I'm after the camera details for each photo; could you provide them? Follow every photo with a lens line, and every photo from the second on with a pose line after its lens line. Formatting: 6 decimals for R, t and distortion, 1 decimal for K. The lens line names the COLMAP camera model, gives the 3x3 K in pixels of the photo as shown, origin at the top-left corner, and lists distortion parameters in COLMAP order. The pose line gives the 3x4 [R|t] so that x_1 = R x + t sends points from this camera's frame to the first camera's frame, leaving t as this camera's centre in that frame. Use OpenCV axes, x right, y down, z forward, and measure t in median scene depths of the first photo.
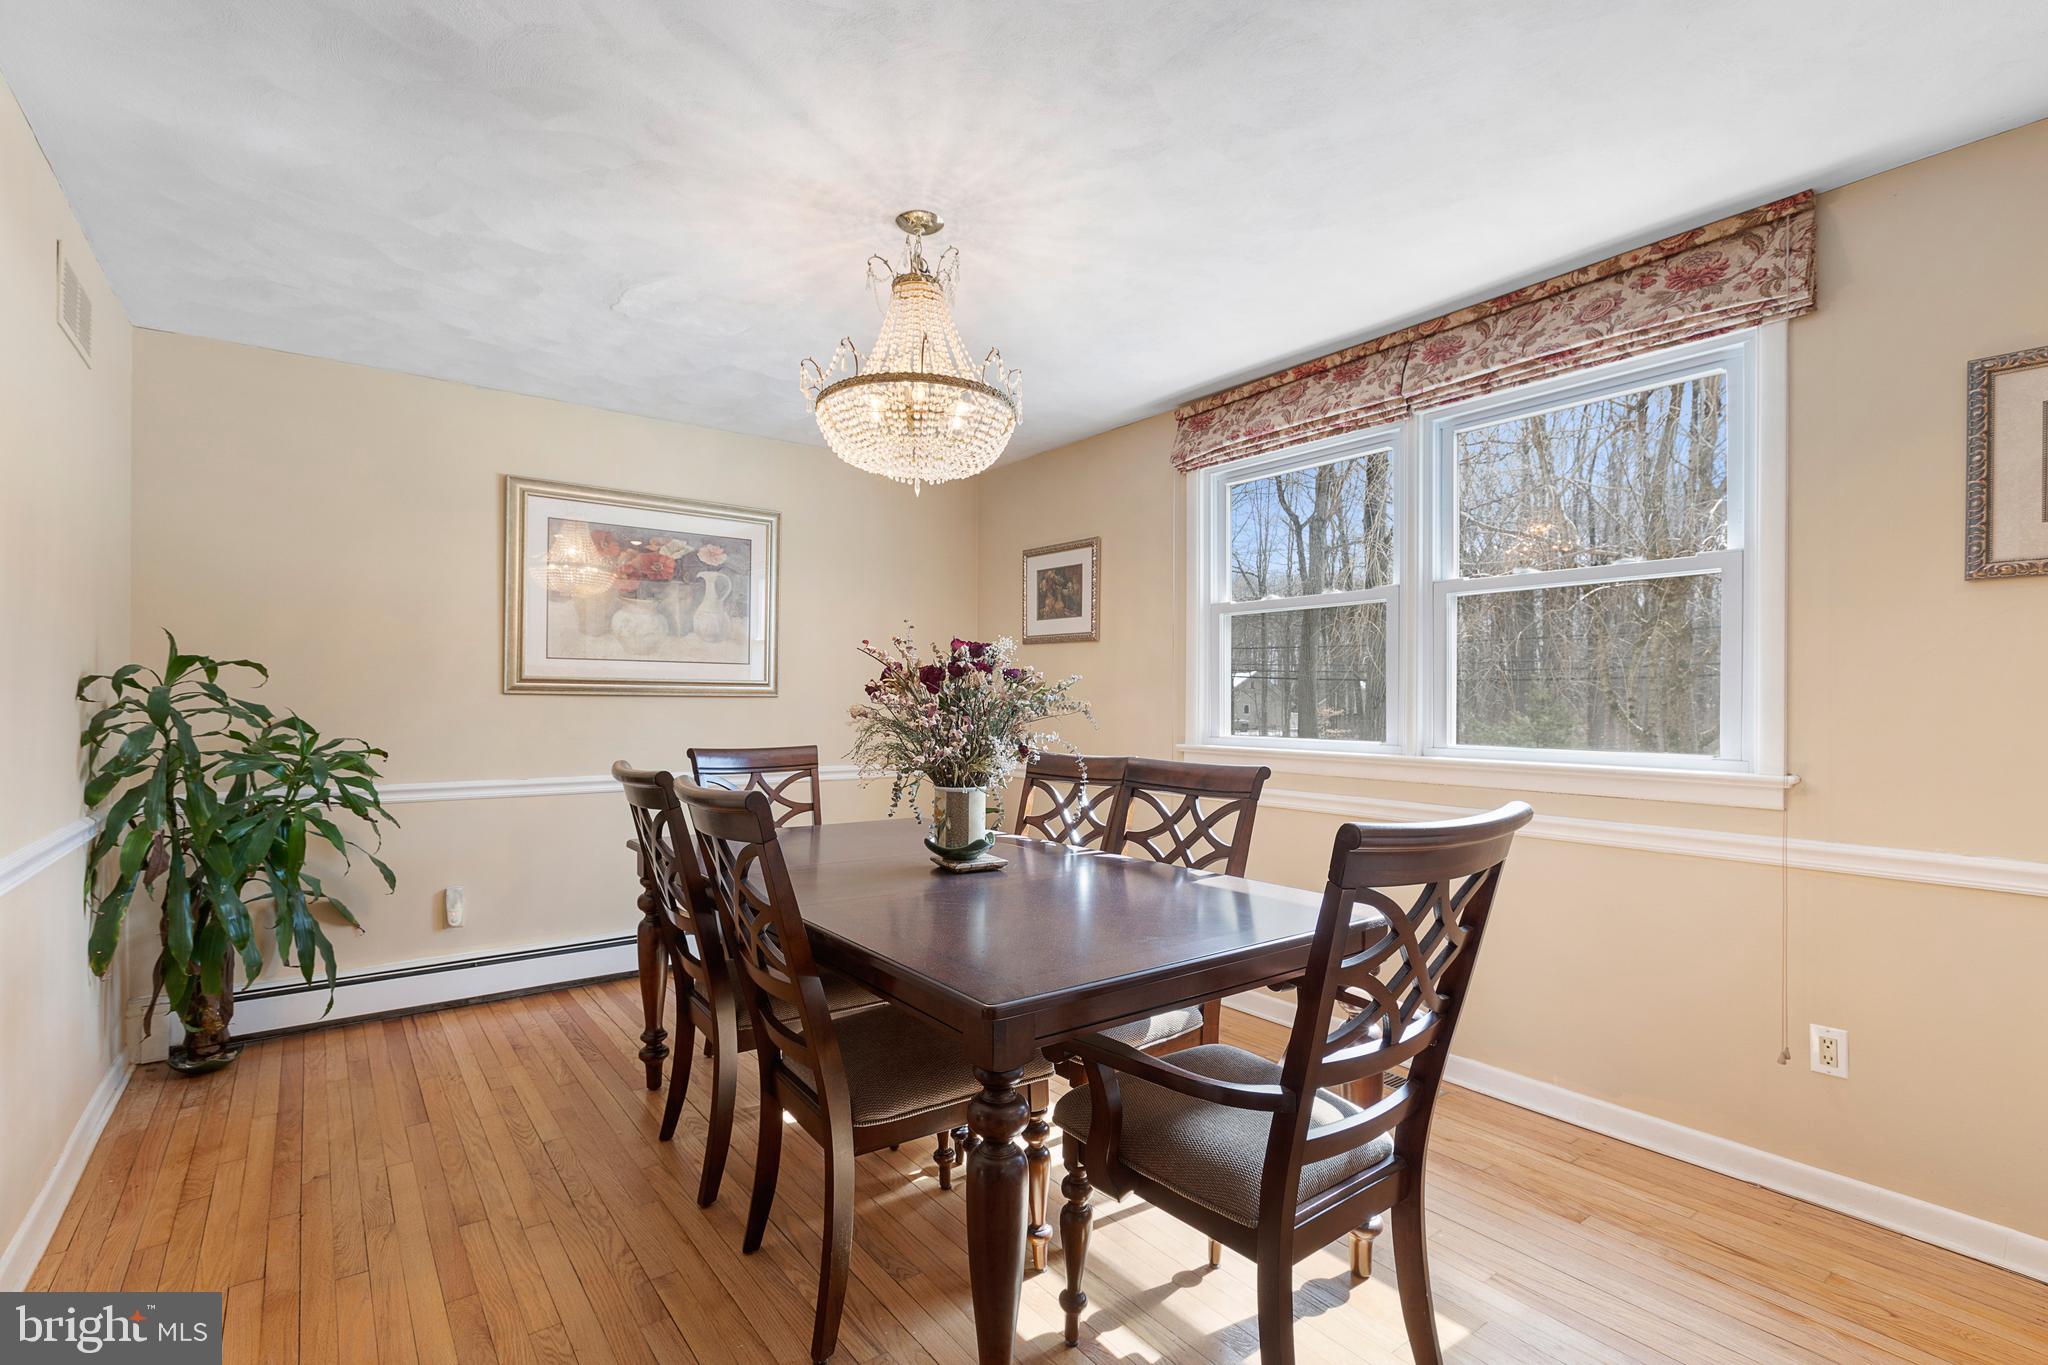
lens RADIAL K [[931.8, 0, 1019.3], [0, 931.8, 690.5], [0, 0, 1]] dist [-0.001673, -0.001448]
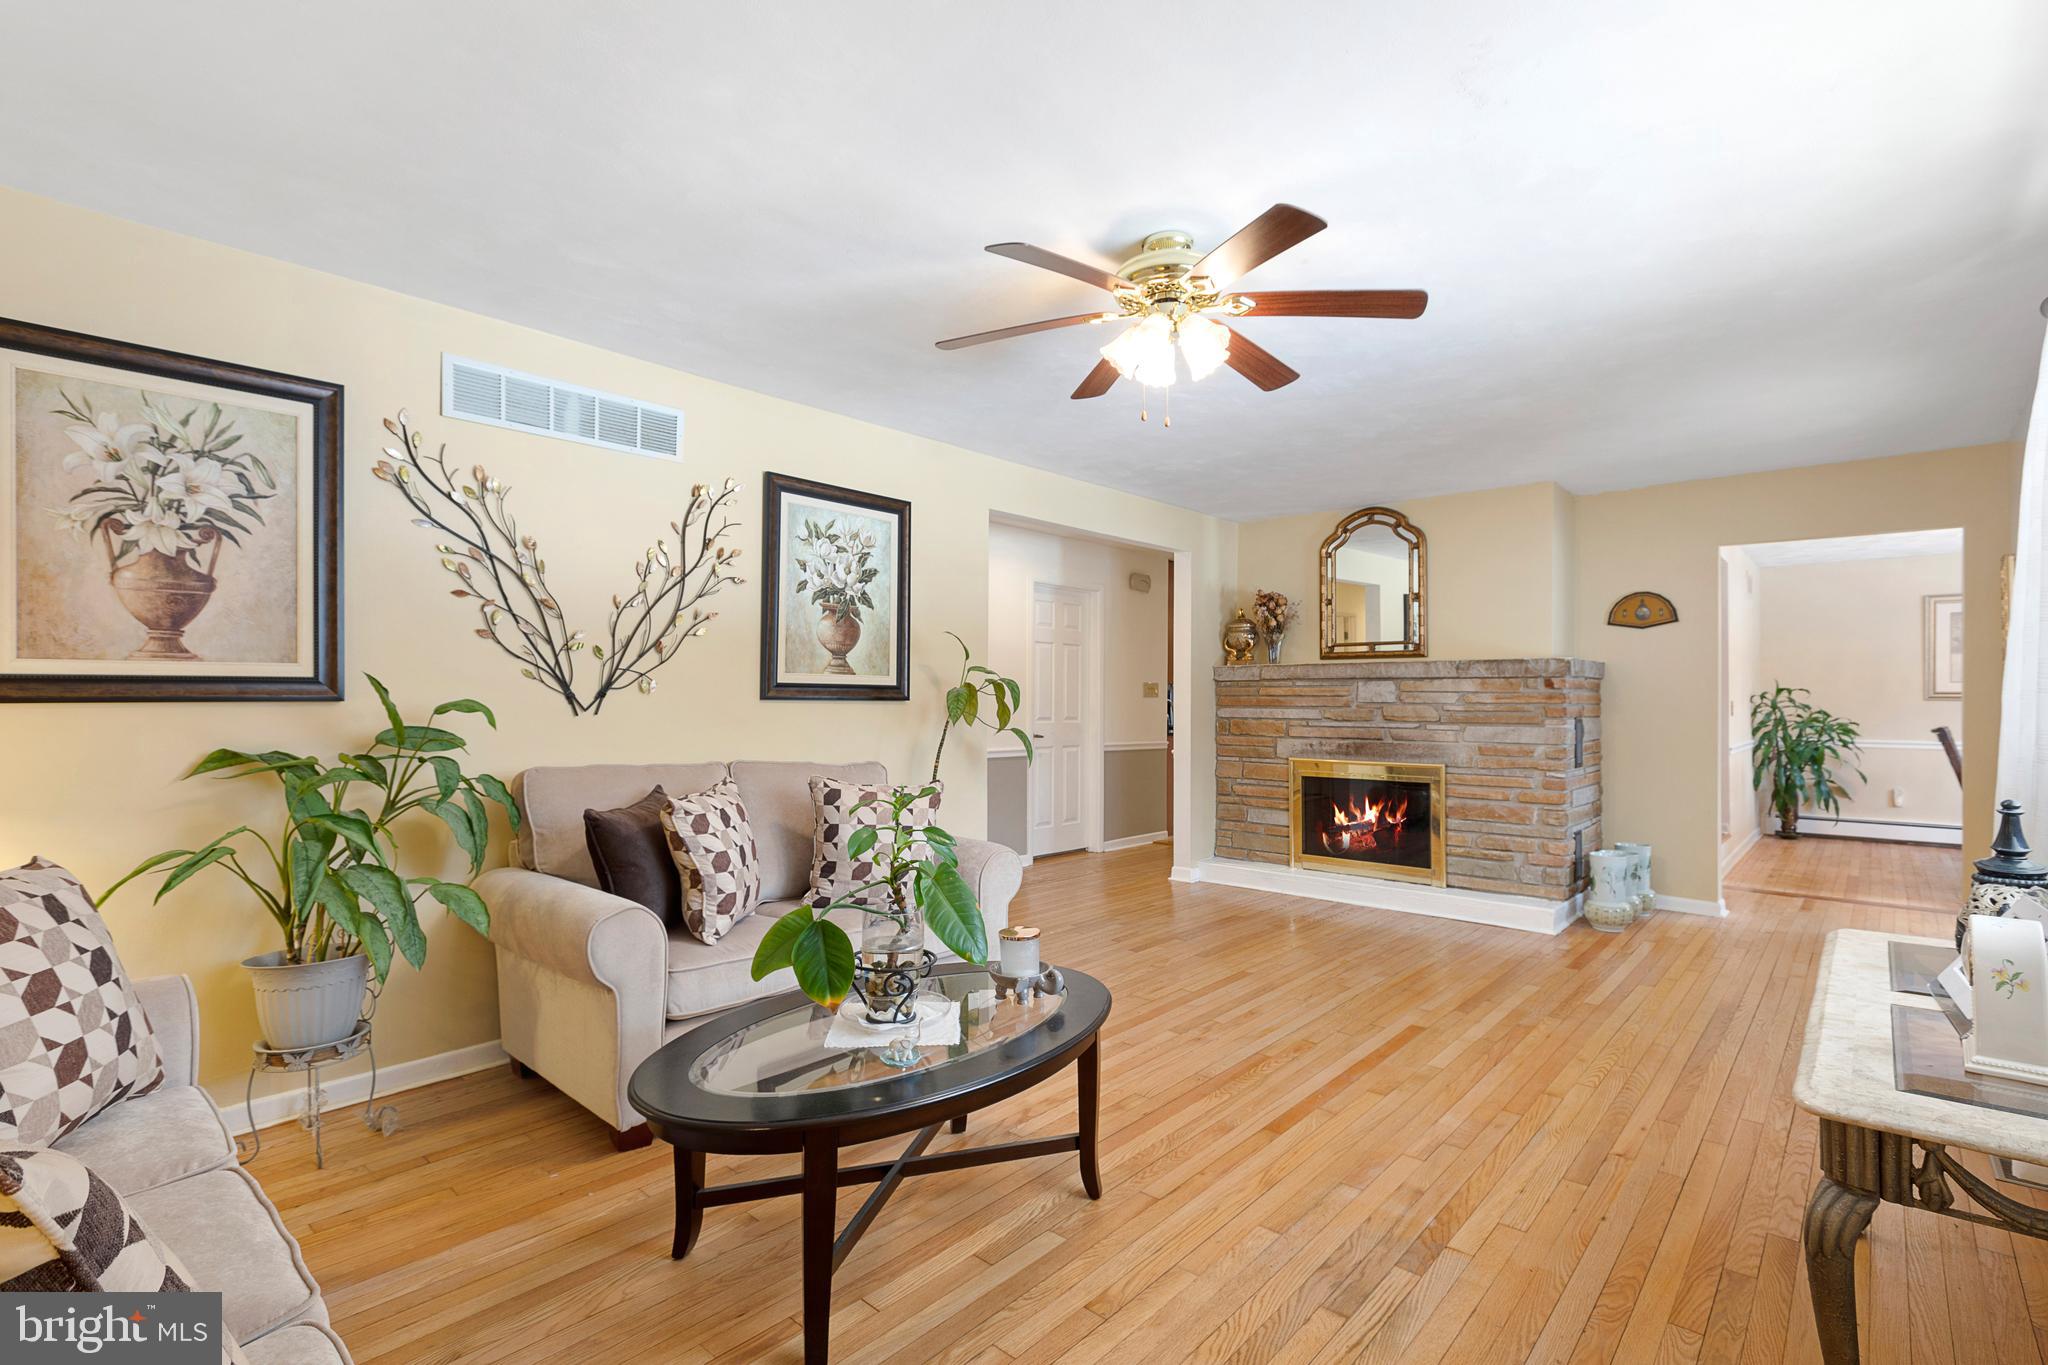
lens RADIAL K [[931.8, 0, 1029.3], [0, 931.8, 695.7], [0, 0, 1]] dist [-0.001673, -0.001448]
pose [[0.178226, -0.005695, -0.983973, 1.511413], [0.005396, 0.999974, -0.004810, -0.010582], [0.983975, -0.004453, 0.178252, -1.791543]]
